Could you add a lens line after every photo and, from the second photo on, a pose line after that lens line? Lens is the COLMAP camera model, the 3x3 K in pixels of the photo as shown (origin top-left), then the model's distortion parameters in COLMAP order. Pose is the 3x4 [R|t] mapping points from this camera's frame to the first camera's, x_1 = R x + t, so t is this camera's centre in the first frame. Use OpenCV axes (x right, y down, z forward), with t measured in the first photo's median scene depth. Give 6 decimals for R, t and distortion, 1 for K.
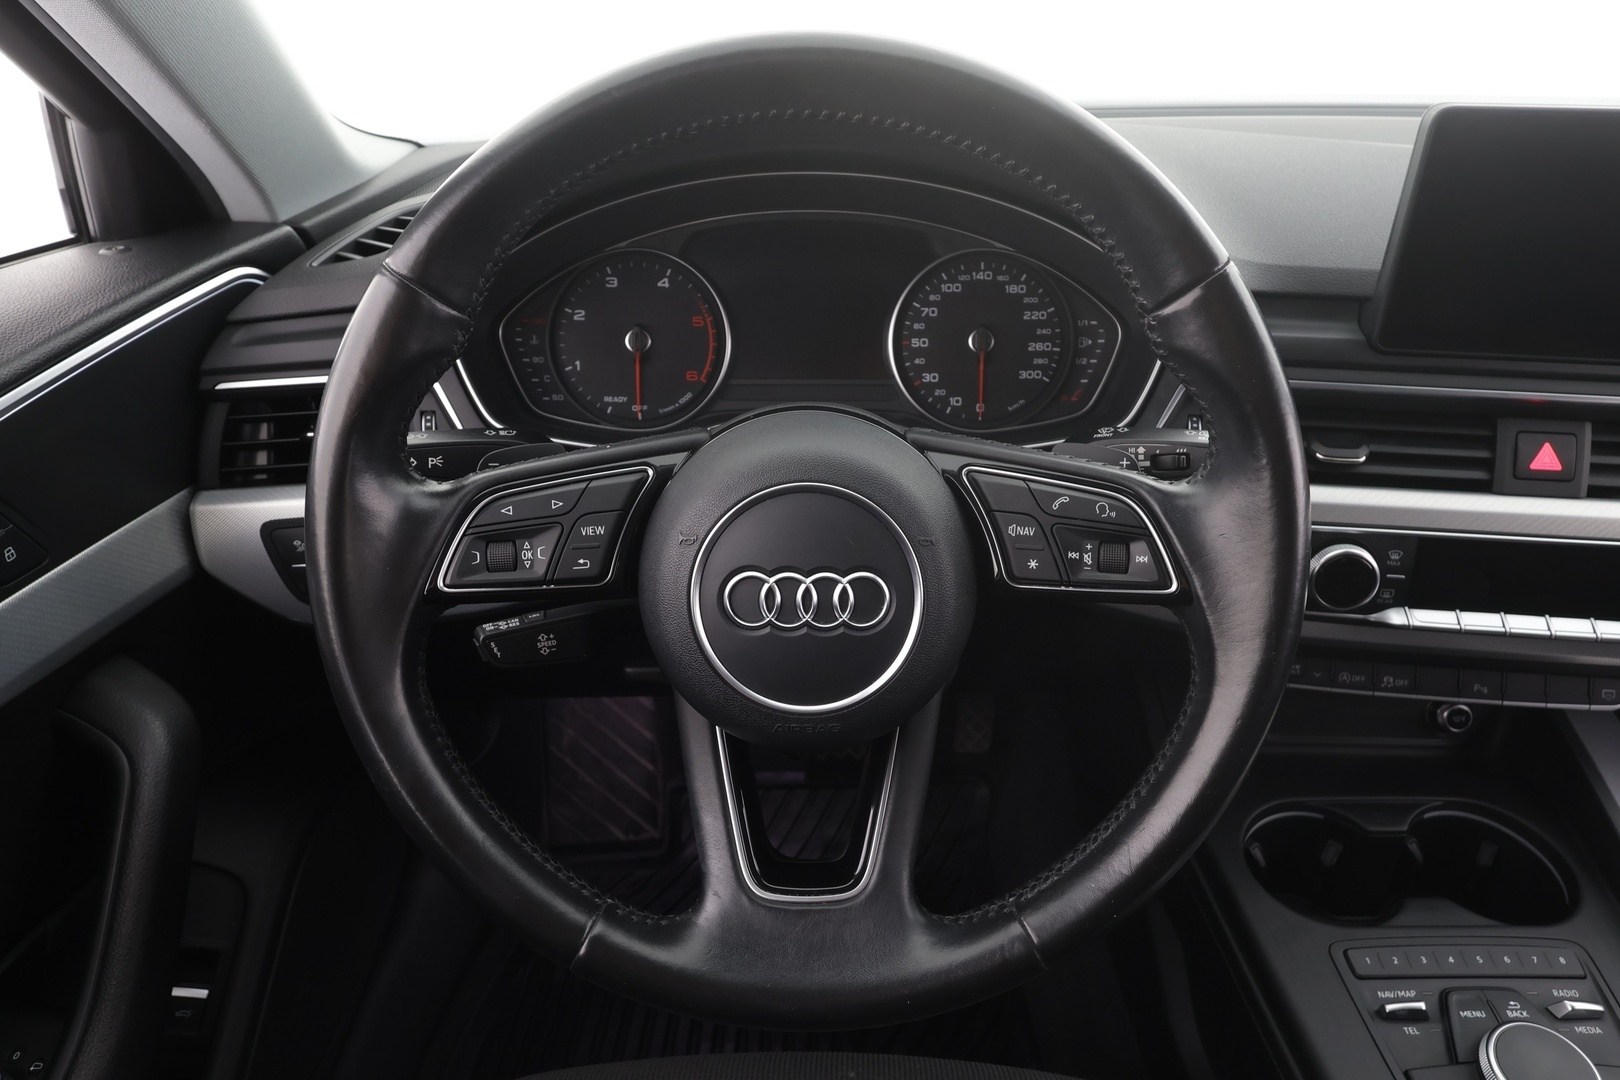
lens RADIAL K [[1054.5, 0, 806.9], [0, 1054.5, 542.6], [0, 0, 1]] dist [-0.001696, 0.006370]
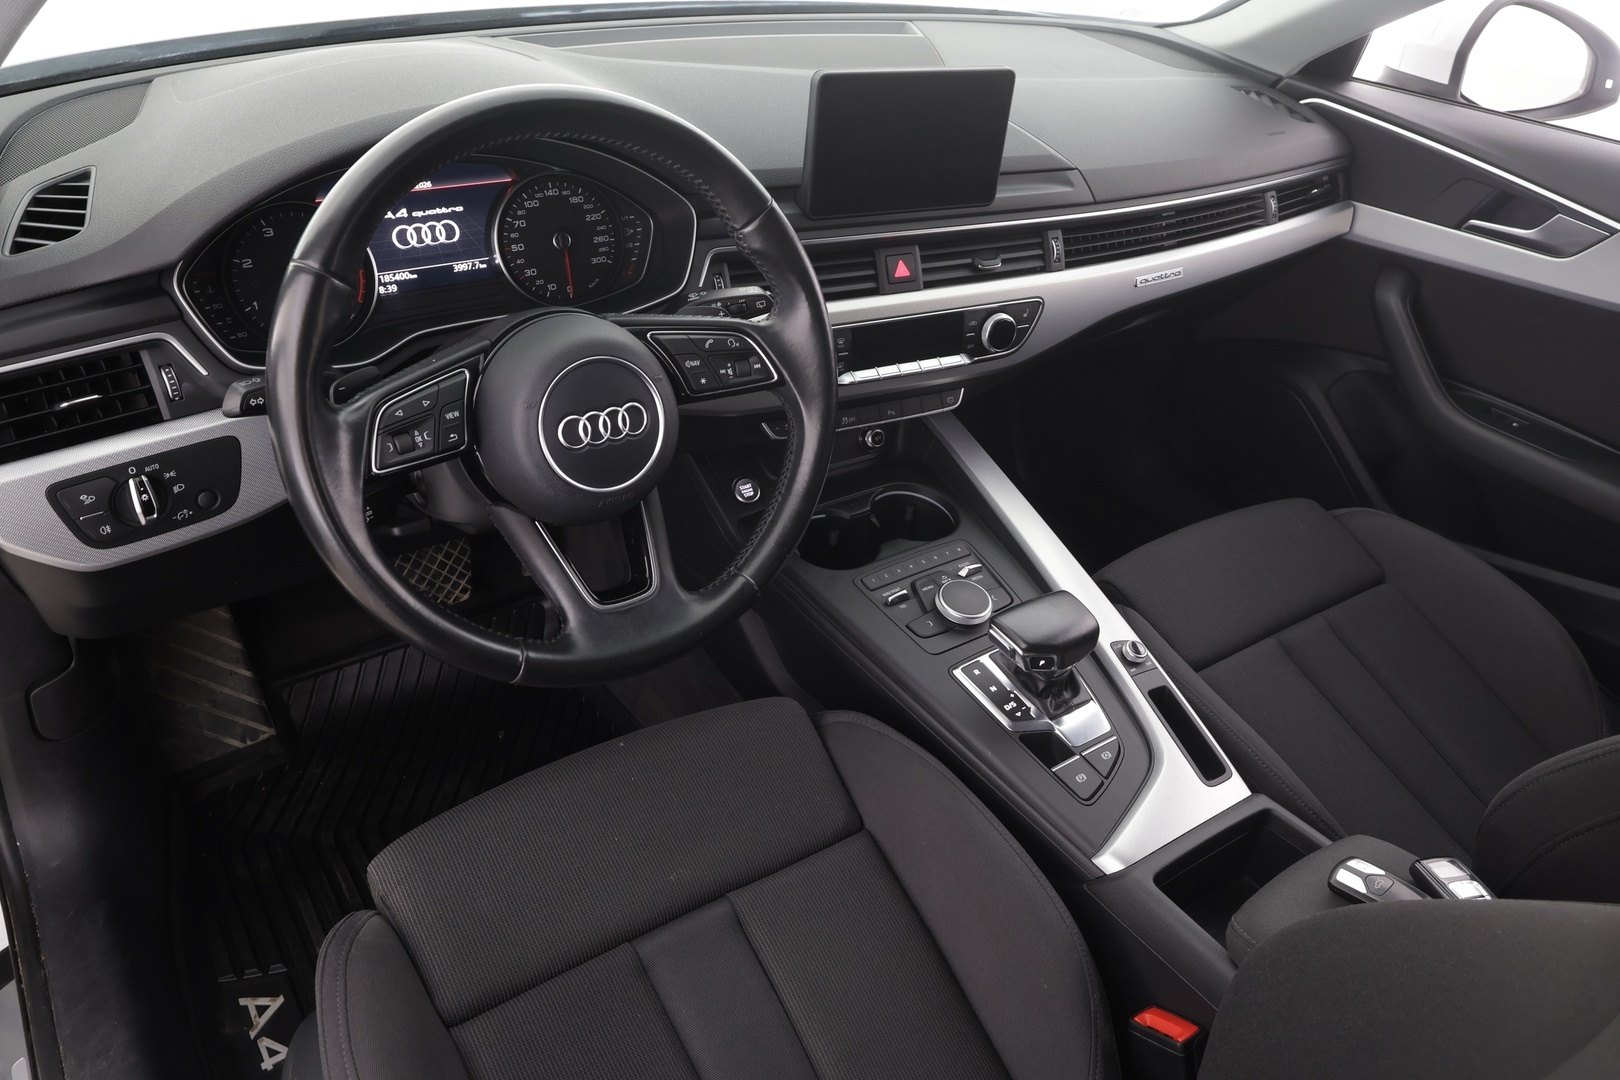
lens RADIAL K [[1186.4, 0, 813.4], [0, 1186.4, 542.5], [0, 0, 1]] dist [0.000994, -0.000419]
pose [[0.814816, -0.264763, 0.515728, -0.529841], [0.197133, 0.963146, 0.183000, -0.033602], [-0.545173, -0.047444, 0.836980, -0.559457]]
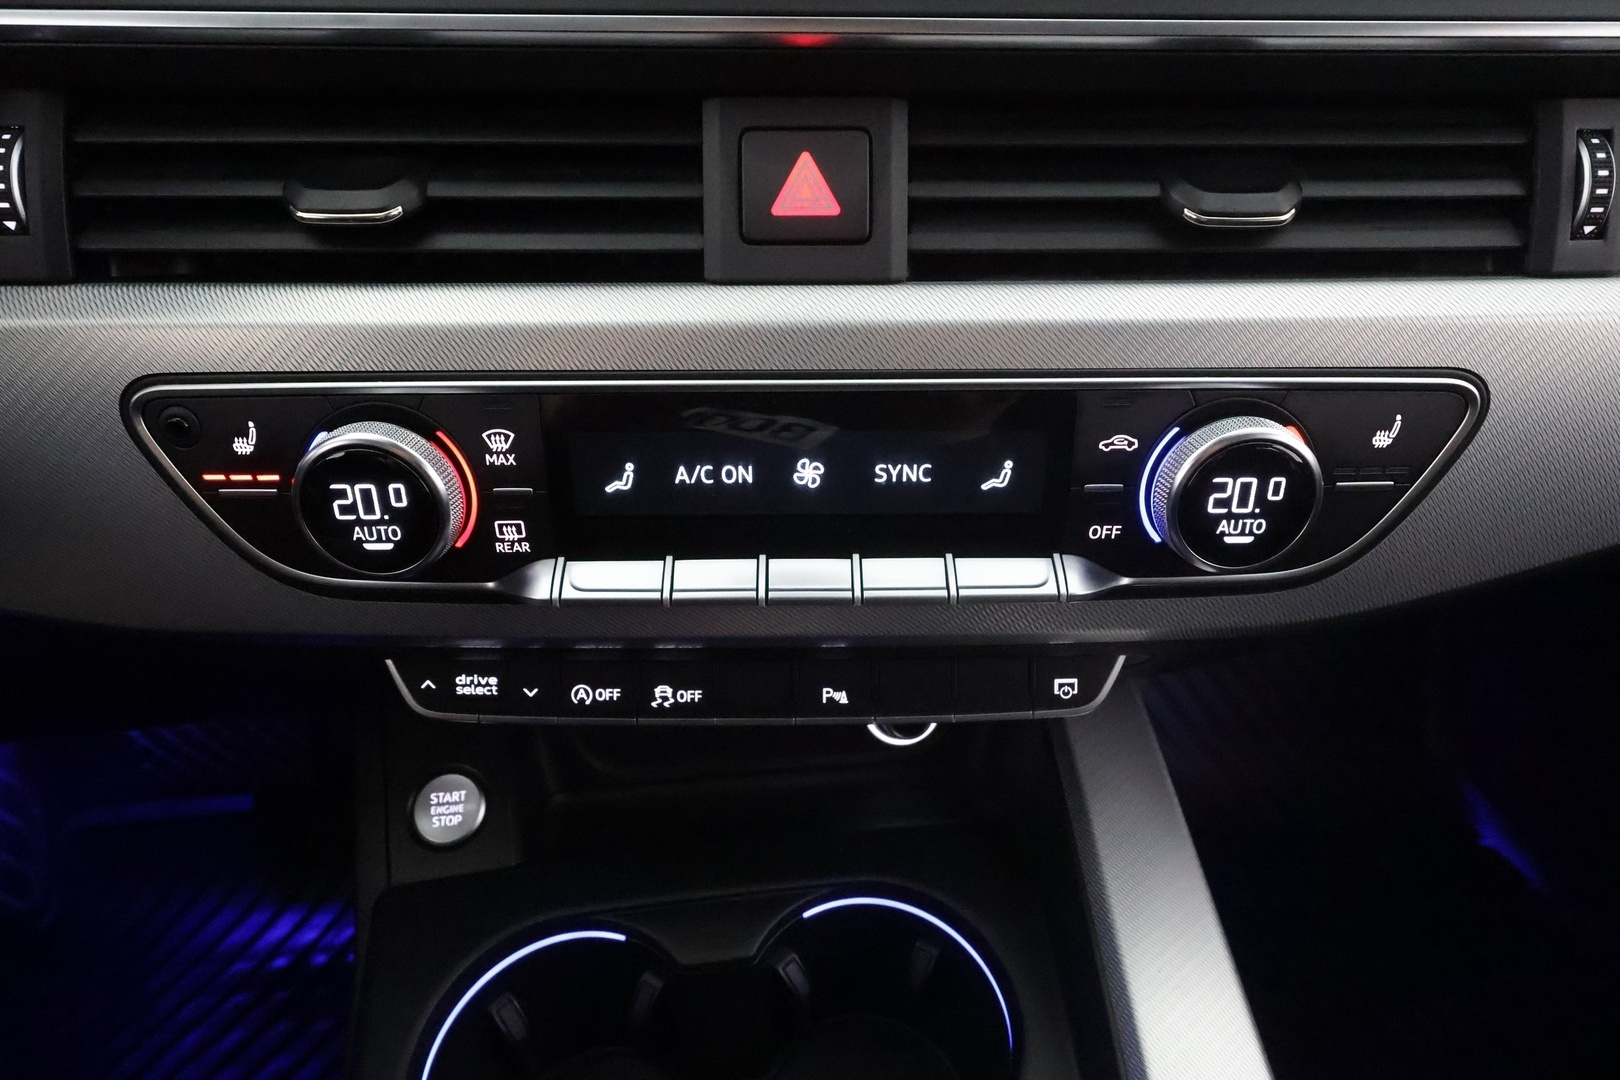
lens RADIAL K [[983.8, 0, 806.7], [0, 983.8, 548.5], [0, 0, 1]] dist [-0.000138, 0.002082]
pose [[0.991042, -0.071871, 0.112566, 0.643078], [0.063614, 0.995129, 0.075304, 0.033935], [-0.117429, -0.067469, 0.990787, 0.594731]]
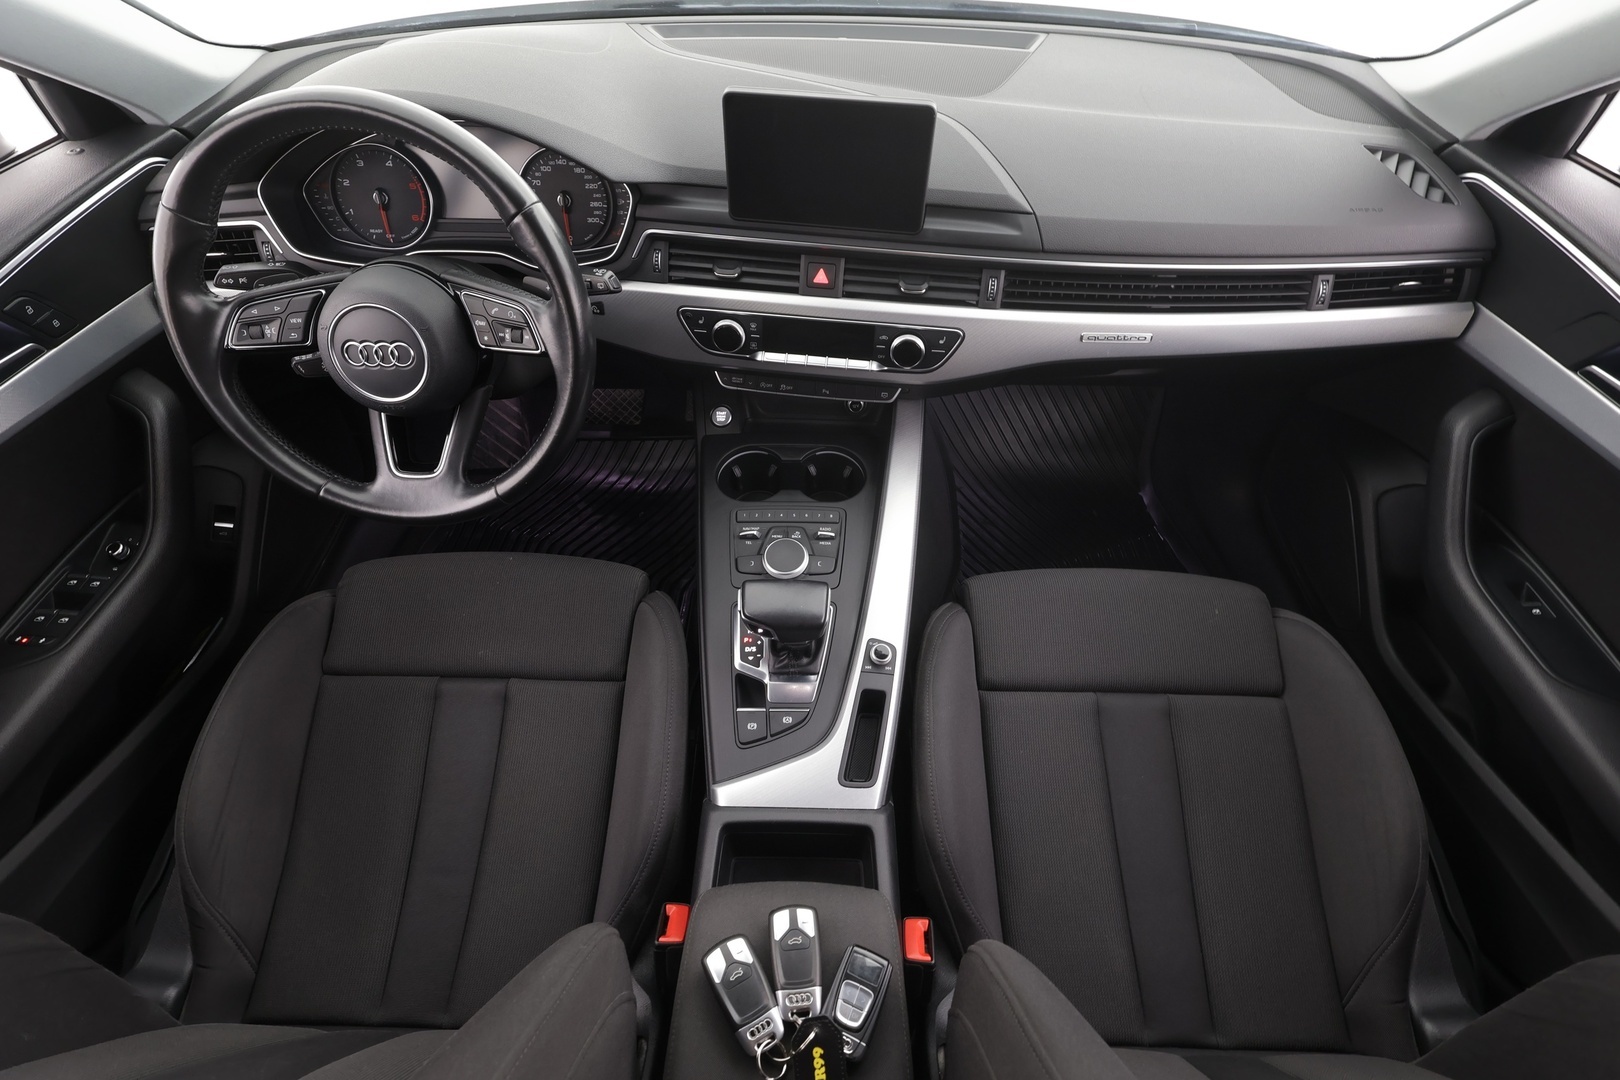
lens RADIAL K [[775.0, 0, 808.6], [0, 775.0, 543.3], [0, 0, 1]] dist [-0.001707, 0.002966]
pose [[0.999919, 0.012639, -0.001411, 0.682035], [-0.011385, 0.939084, 0.343500, -0.109585], [0.005667, -0.343456, 0.939152, -0.554165]]
